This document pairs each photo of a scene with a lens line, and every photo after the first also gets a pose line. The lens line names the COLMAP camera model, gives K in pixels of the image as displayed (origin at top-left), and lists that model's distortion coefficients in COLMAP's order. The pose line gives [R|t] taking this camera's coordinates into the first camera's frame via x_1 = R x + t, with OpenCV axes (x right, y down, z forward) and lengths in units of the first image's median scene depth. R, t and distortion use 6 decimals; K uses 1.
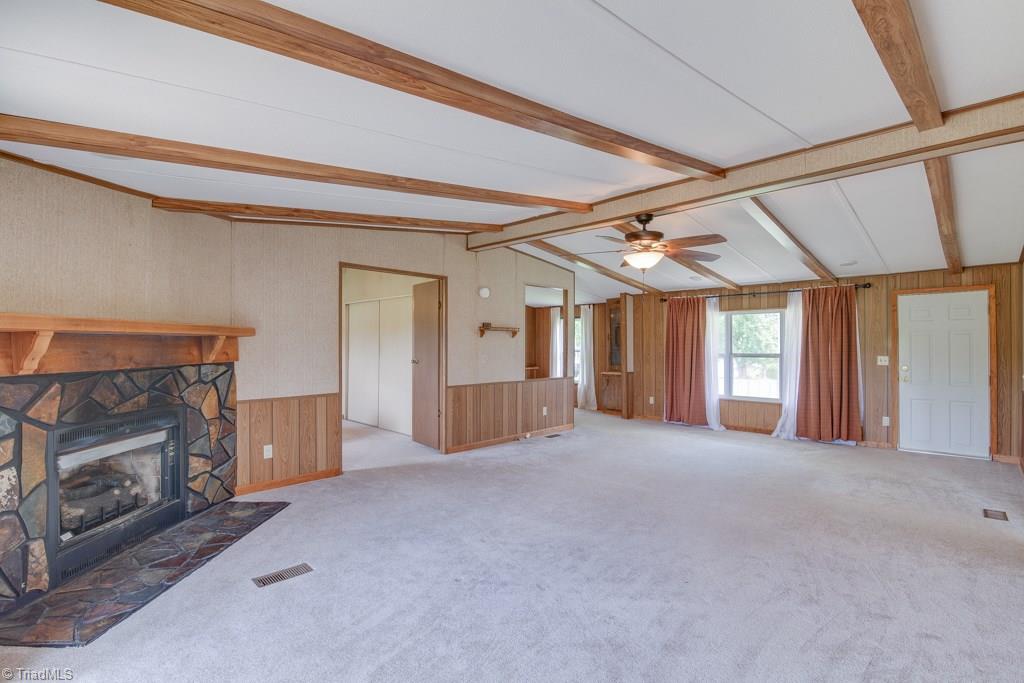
lens RADIAL K [[470.8, 0, 523.0], [0, 470.8, 341.4], [0, 0, 1]] dist [-0.020881, 0.000029]
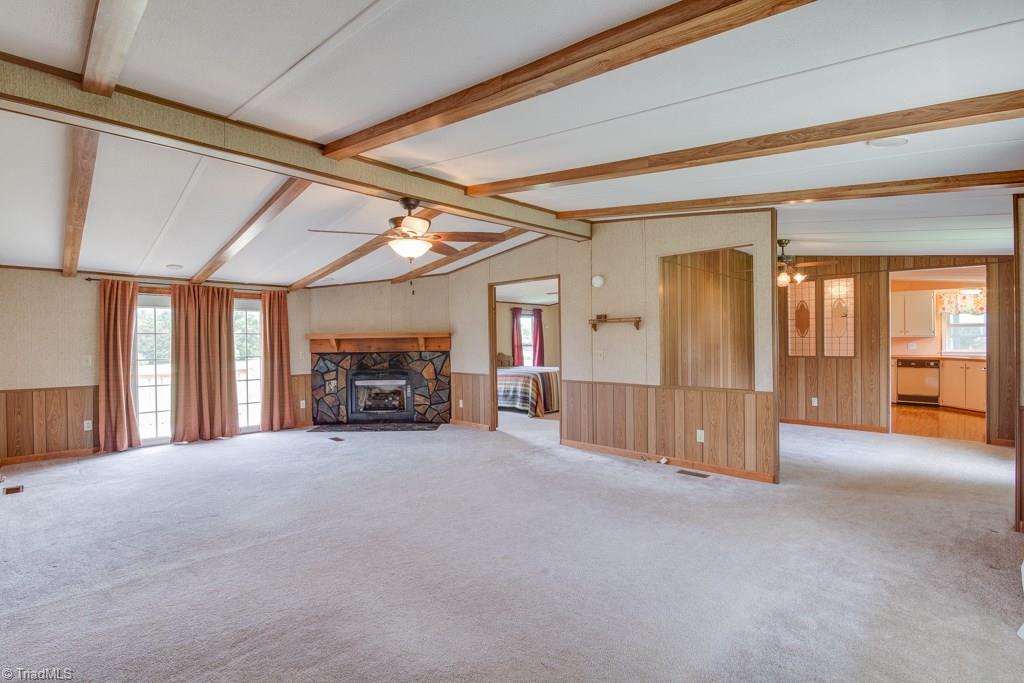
lens RADIAL K [[470.8, 0, 517.4], [0, 470.8, 340.0], [0, 0, 1]] dist [-0.020881, 0.000029]
pose [[-0.003402, -0.007379, -0.999967, 1.299687], [0.016755, 0.999832, -0.007435, 0.020153], [0.999854, -0.016780, -0.003278, 1.341085]]
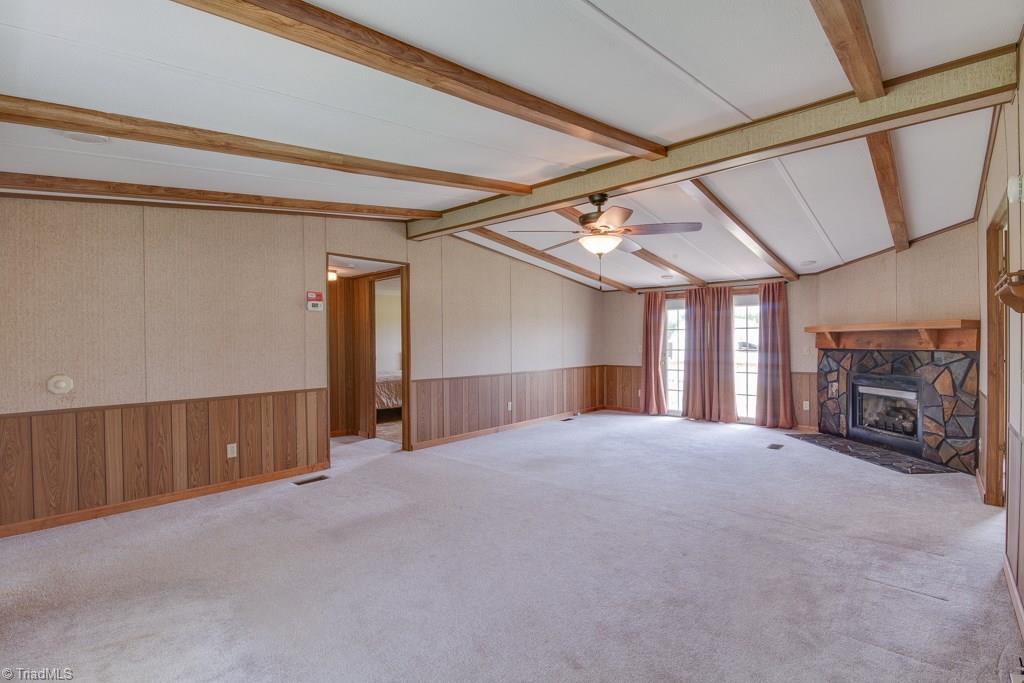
lens RADIAL K [[470.8, 0, 516.8], [0, 470.8, 346.1], [0, 0, 1]] dist [-0.020881, 0.000029]
pose [[-0.999258, 0.003216, -0.038374, 0.502488], [0.002951, 0.999972, 0.006940, 0.021829], [0.038395, 0.006821, -0.999239, 2.118118]]
